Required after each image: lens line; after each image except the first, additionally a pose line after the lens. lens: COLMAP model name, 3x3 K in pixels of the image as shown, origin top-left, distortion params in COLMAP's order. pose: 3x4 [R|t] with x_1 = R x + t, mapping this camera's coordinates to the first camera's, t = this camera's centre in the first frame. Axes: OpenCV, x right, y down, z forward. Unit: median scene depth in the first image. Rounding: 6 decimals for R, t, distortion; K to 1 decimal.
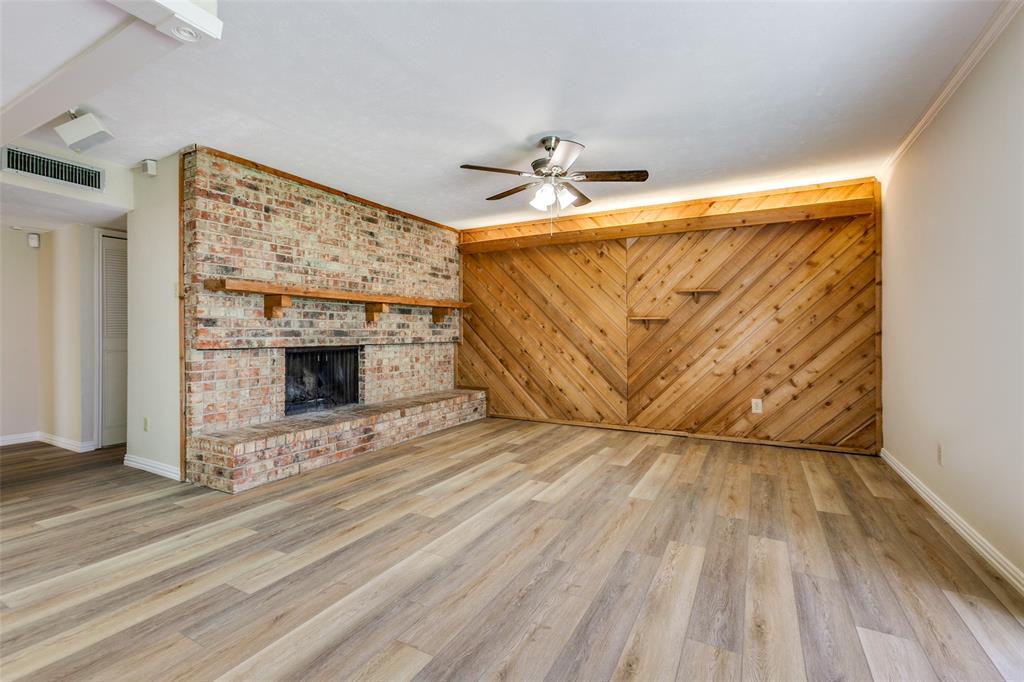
lens RADIAL K [[454.2, 0, 506.9], [0, 454.2, 327.7], [0, 0, 1]] dist [-0.015259, 0.009700]
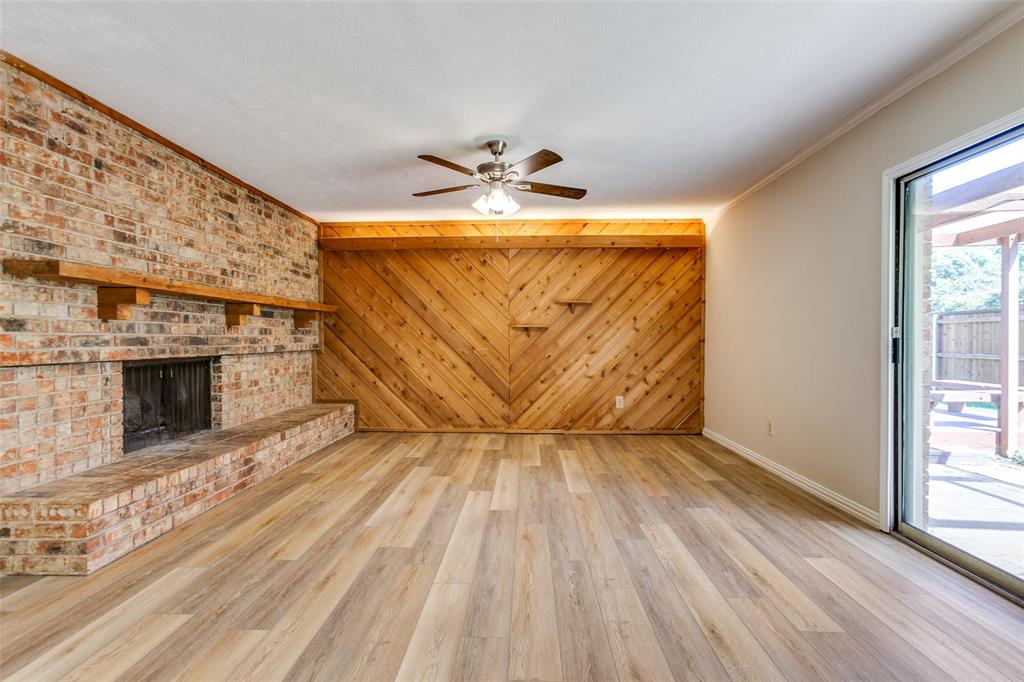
lens RADIAL K [[454.2, 0, 506.3], [0, 454.2, 345.1], [0, 0, 1]] dist [-0.015259, 0.009700]
pose [[0.896394, -0.005625, 0.443222, -0.248249], [-0.005252, 0.999714, 0.023310, -0.001252], [-0.443227, -0.023223, 0.896109, 0.079027]]
